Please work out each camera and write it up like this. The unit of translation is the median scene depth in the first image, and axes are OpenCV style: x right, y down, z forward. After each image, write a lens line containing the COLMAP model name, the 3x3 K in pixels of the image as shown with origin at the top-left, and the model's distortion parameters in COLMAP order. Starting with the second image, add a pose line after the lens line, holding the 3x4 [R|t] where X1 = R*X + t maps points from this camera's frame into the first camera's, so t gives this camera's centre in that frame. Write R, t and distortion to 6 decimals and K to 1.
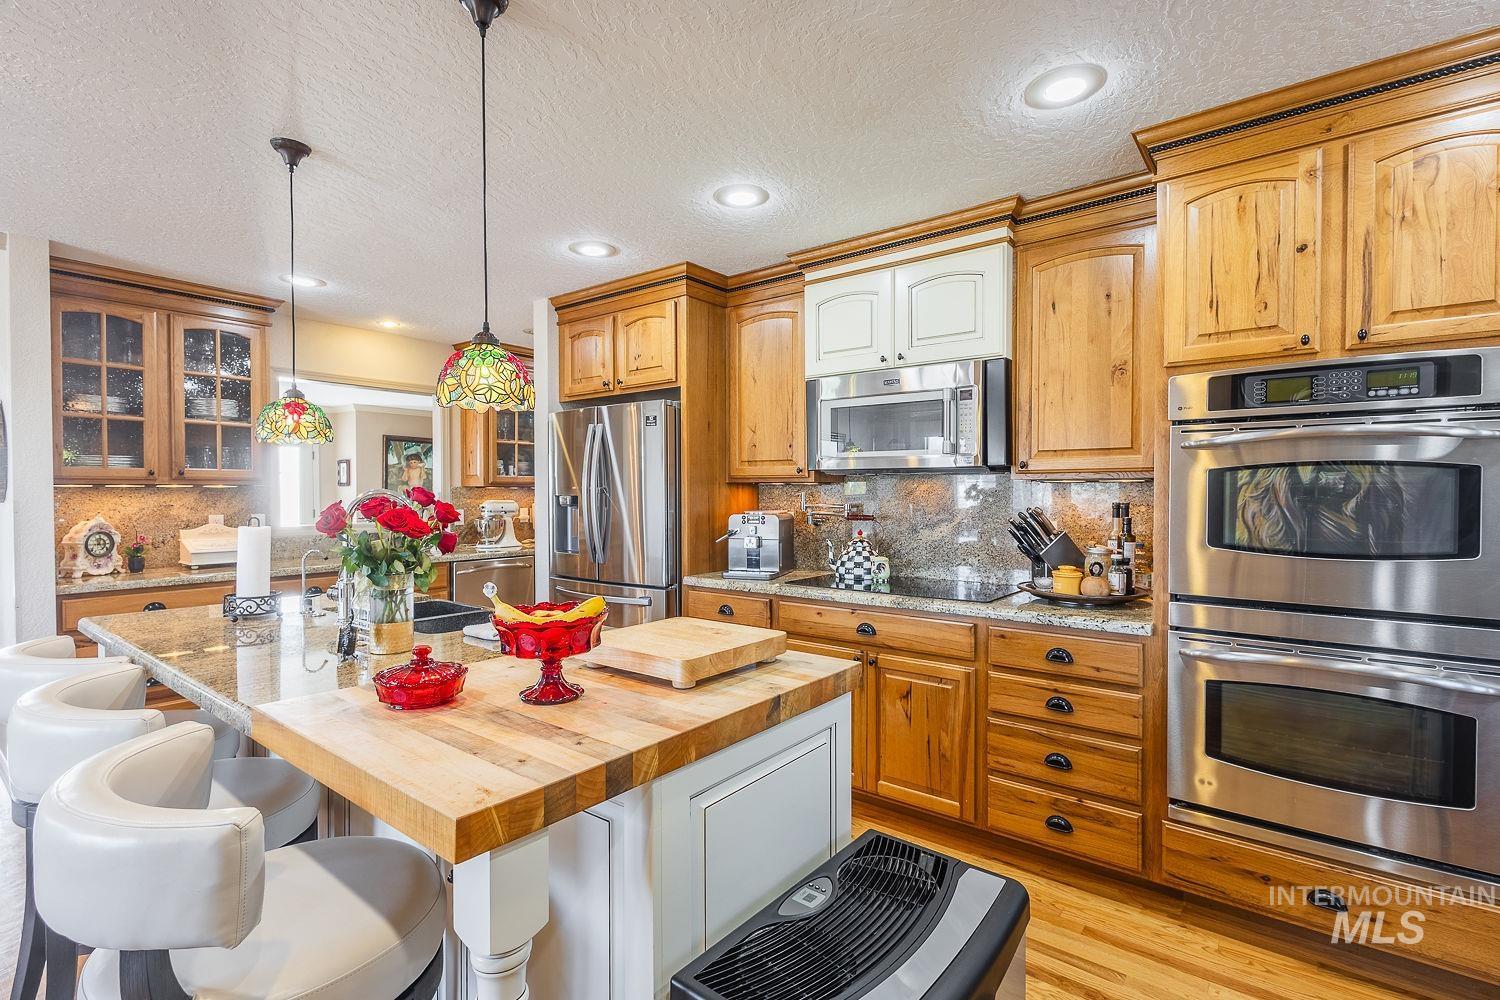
lens RADIAL K [[693.2, 0, 748.5], [0, 693.2, 497.7], [0, 0, 1]] dist [0.010637, -0.004231]
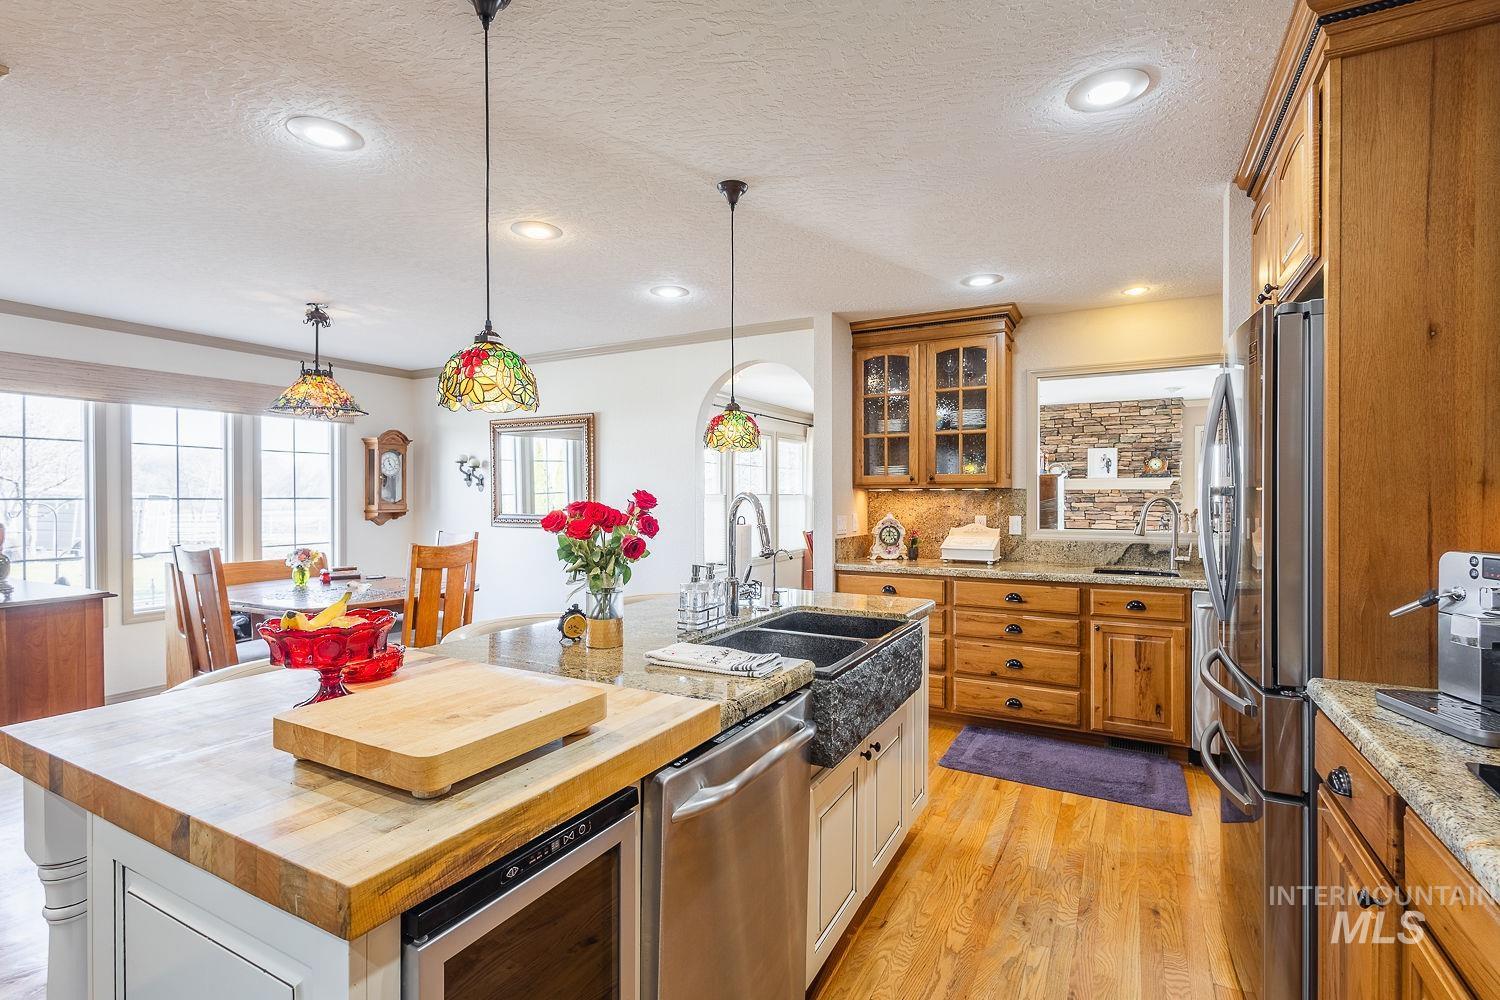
lens RADIAL K [[693.2, 0, 751.5], [0, 693.2, 501.0], [0, 0, 1]] dist [0.010637, -0.004231]
pose [[0.171461, 0.008717, -0.985152, 0.288232], [-0.007570, 0.999943, 0.007530, -0.004227], [0.985162, 0.006167, 0.171517, 0.532741]]
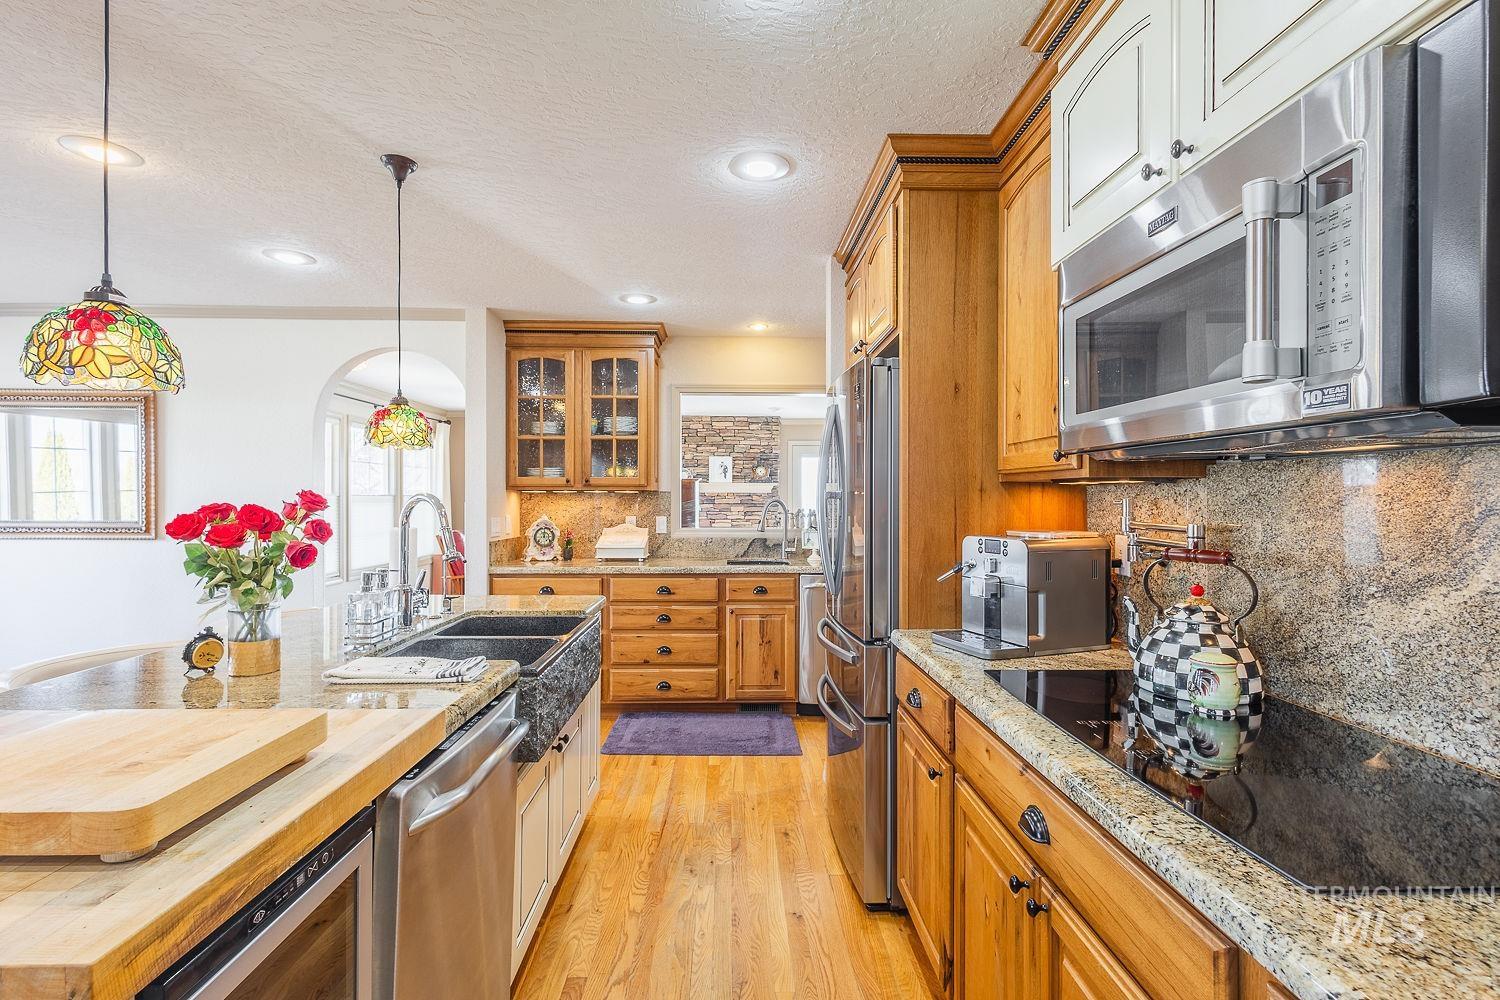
lens RADIAL K [[693.2, 0, 750.5], [0, 693.2, 500.6], [0, 0, 1]] dist [0.010637, -0.004231]
pose [[0.644048, 0.006518, -0.764957, 0.300989], [-0.010552, 0.999944, -0.000364, -0.003709], [0.764912, 0.008307, 0.644081, 0.467020]]
